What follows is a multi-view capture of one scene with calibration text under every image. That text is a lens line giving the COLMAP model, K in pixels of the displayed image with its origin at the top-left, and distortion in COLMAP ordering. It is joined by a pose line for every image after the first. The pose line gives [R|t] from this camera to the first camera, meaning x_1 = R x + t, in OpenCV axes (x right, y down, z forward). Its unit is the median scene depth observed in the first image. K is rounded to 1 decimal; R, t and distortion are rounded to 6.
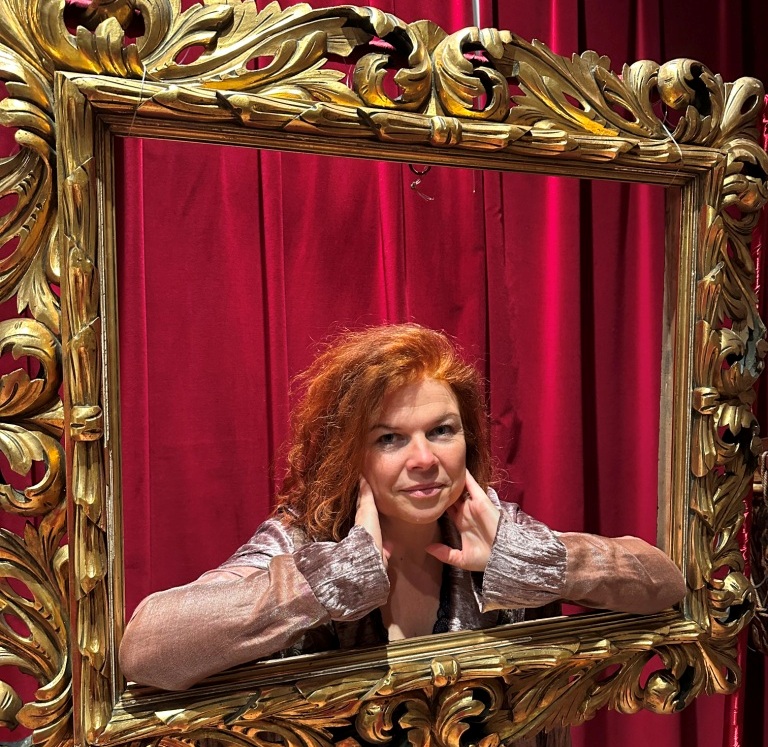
lens RADIAL K [[724.3, 0, 386.5], [0, 724.3, 392.0], [0, 0, 1]] dist [-0.020957, 0.000000]
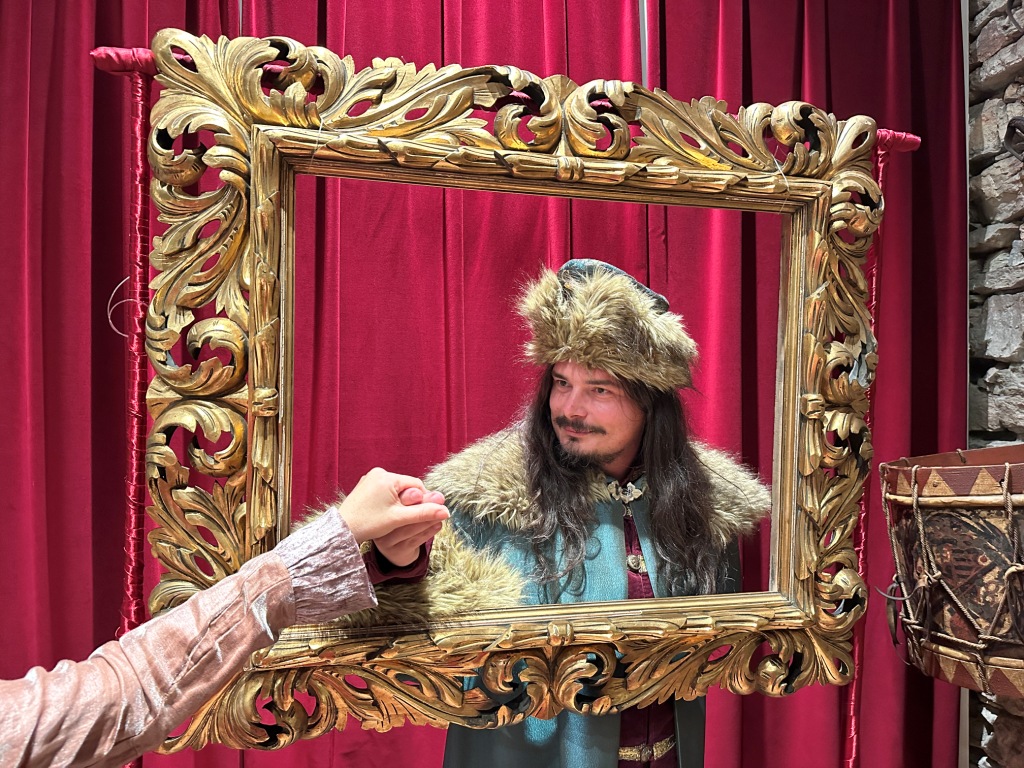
lens RADIAL K [[723.6, 0, 512.2], [0, 723.6, 378.5], [0, 0, 1]] dist [-0.005130, -0.007765]
pose [[0.994487, 0.025918, -0.101611, 0.110951], [-0.030392, 0.998624, -0.042734, 0.034974], [0.100363, 0.045586, 0.993906, -0.165330]]
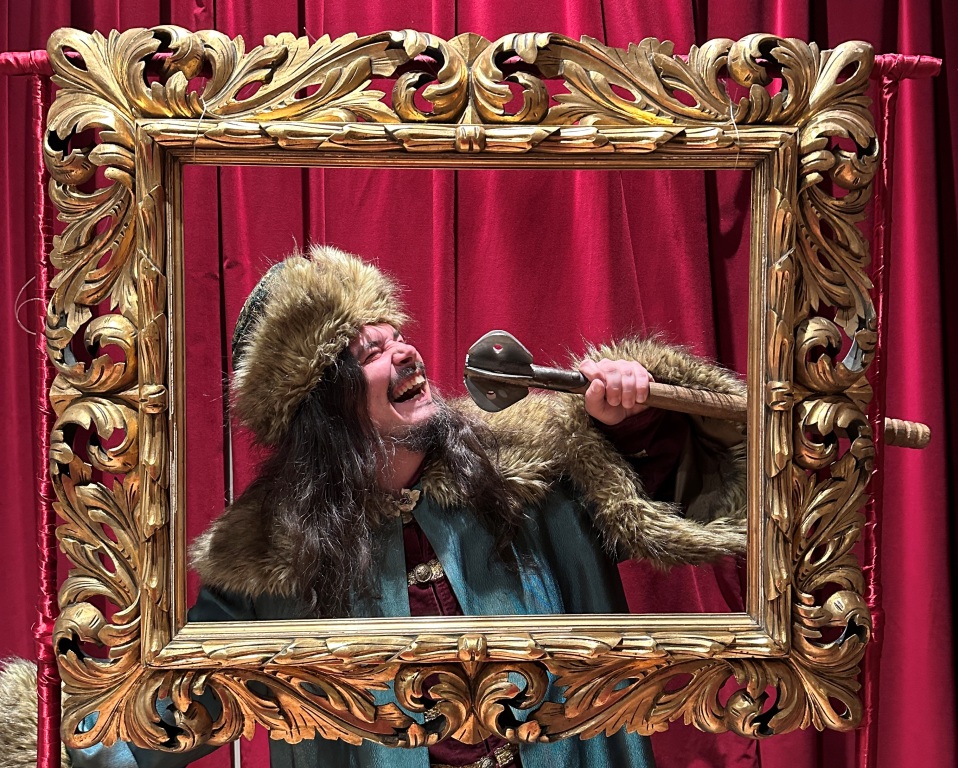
lens RADIAL K [[904.1, 0, 499.3], [0, 904.1, 357.1], [0, 0, 1]] dist [0.001527, 0.000000]
pose [[0.954969, 0.009954, -0.296538, 0.502840], [-0.019733, 0.999355, -0.030001, 0.004979], [0.296048, 0.034502, 0.954550, -0.252467]]
